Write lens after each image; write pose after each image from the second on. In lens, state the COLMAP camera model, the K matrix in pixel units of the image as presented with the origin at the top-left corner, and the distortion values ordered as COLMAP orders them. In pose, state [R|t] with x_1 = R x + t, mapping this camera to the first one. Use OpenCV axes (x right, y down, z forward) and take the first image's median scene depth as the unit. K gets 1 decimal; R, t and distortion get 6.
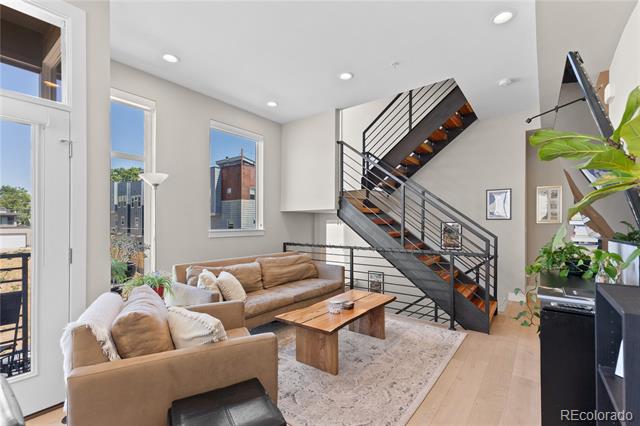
lens RADIAL K [[291.8, 0, 318.1], [0, 291.8, 198.0], [0, 0, 1]] dist [0.011165, -0.005894]
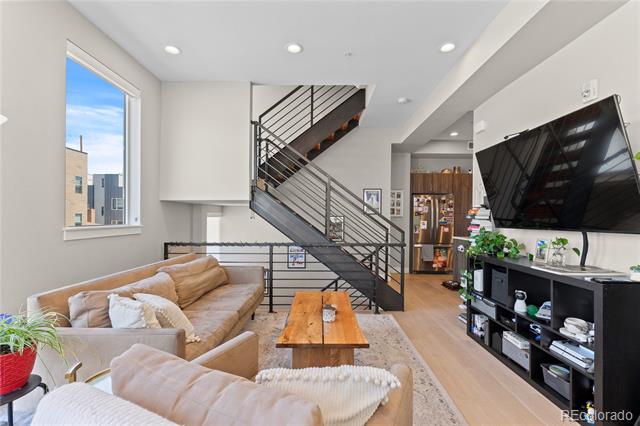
lens RADIAL K [[291.8, 0, 318.1], [0, 291.8, 198.0], [0, 0, 1]] dist [0.011165, -0.005894]
pose [[0.792811, 0.044145, 0.607866, -0.287999], [-0.058237, 0.998297, 0.003457, 0.016331], [-0.606678, -0.038141, 0.794032, 0.196085]]
